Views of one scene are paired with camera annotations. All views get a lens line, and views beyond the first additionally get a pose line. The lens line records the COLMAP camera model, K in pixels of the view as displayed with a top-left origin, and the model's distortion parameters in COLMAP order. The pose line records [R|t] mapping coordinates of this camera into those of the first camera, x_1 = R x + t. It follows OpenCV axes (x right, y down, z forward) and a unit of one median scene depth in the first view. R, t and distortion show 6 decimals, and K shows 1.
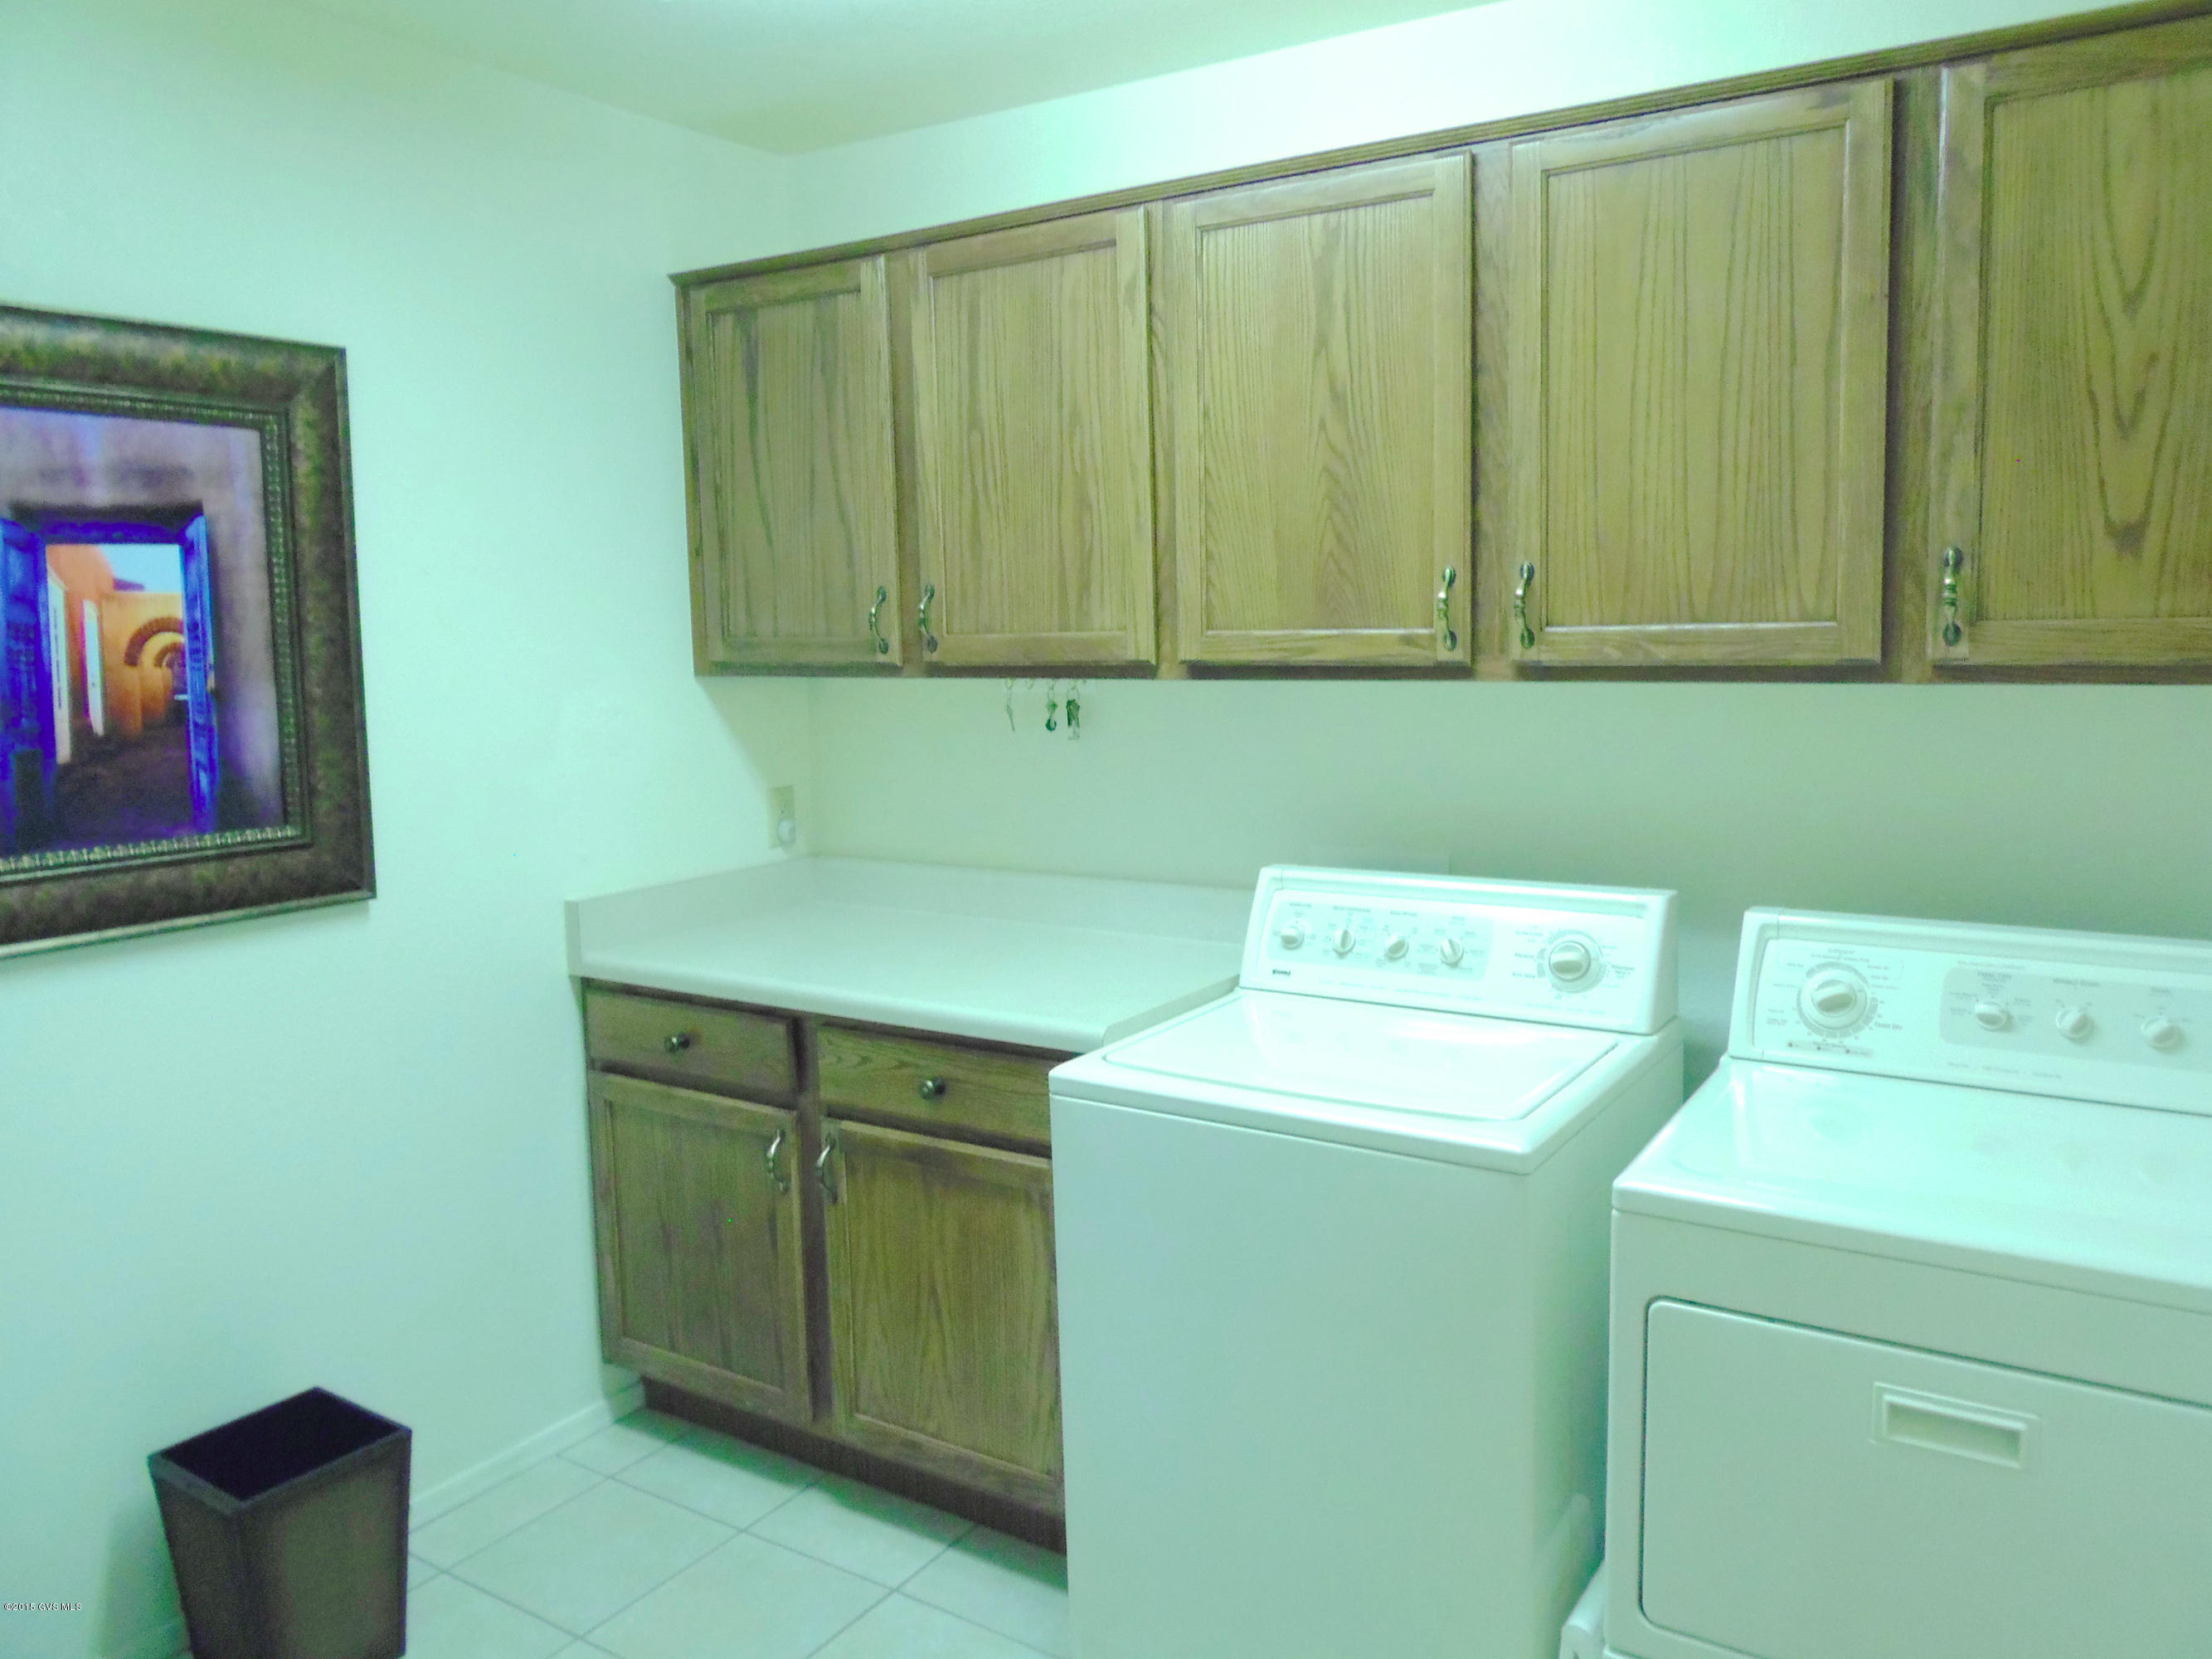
lens RADIAL K [[1608.1, 0, 1134.3], [0, 1608.1, 790.5], [0, 0, 1]] dist [-0.022724, 0.001590]
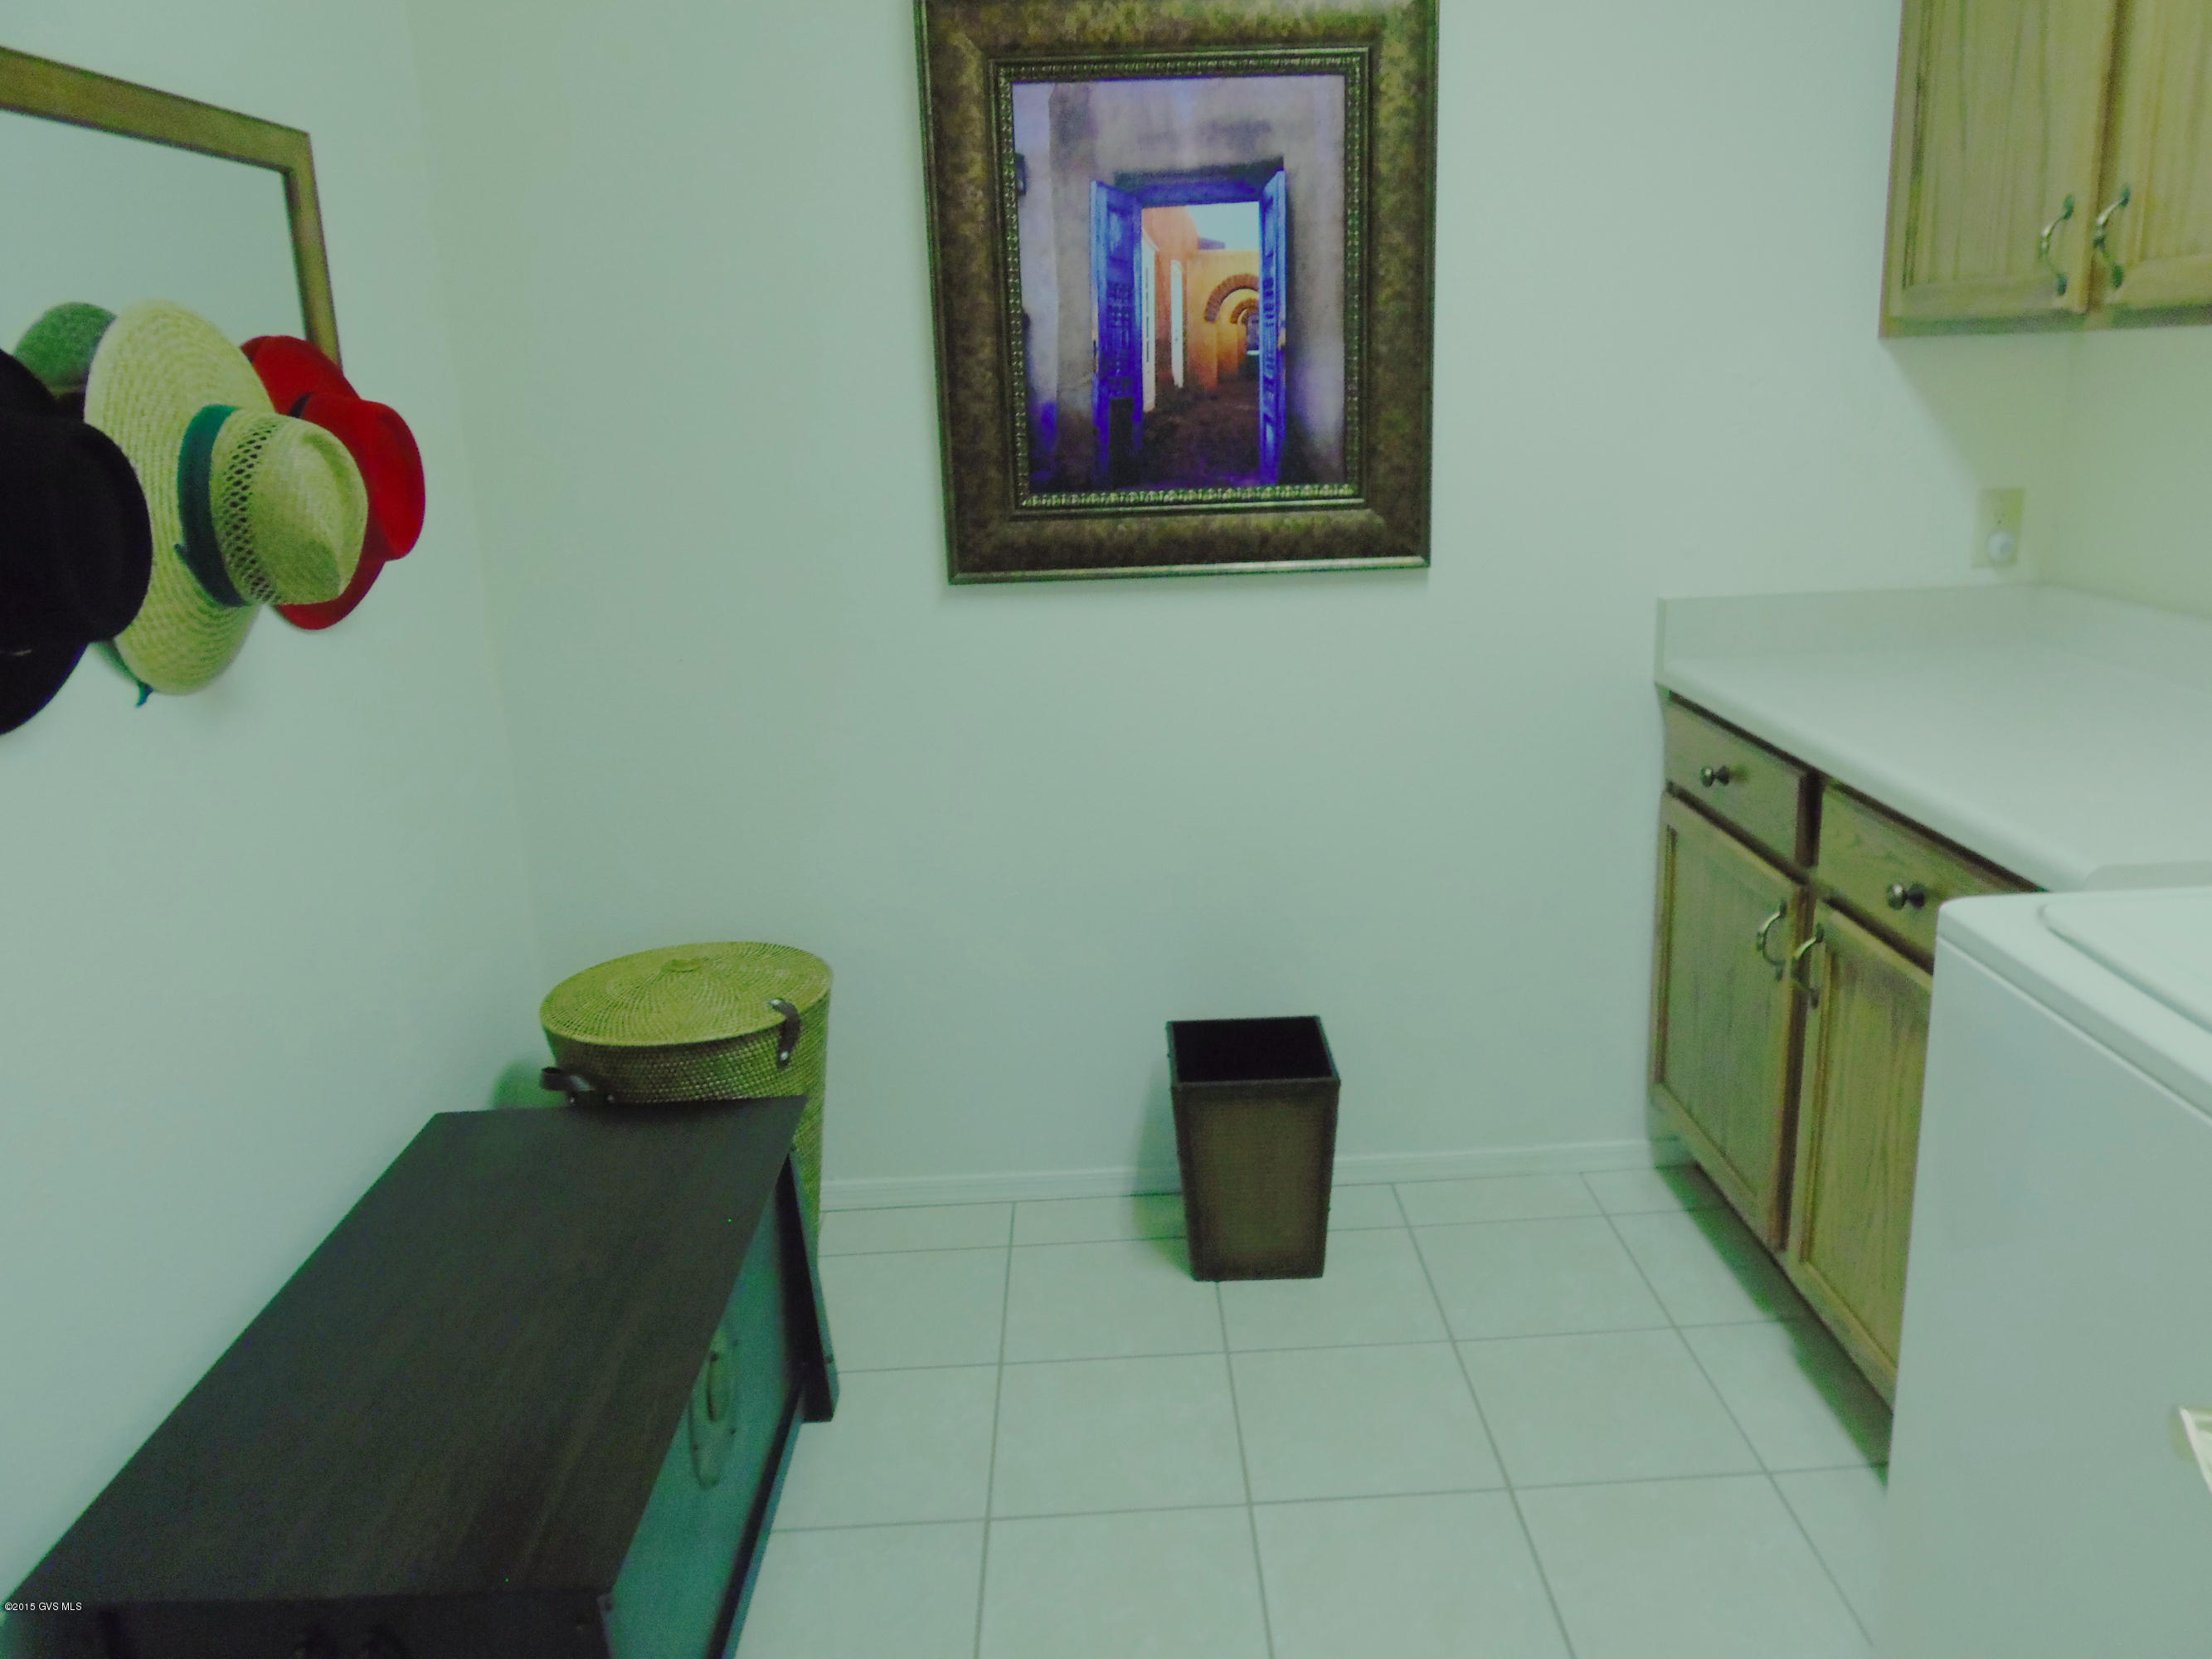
lens RADIAL K [[1608.1, 0, 1134.3], [0, 1608.1, 790.5], [0, 0, 1]] dist [-0.022724, 0.001590]
pose [[0.562520, 0.207722, -0.800264, 0.266315], [-0.062724, 0.975857, 0.209210, 0.006918], [0.824401, -0.067489, 0.561969, 0.313388]]
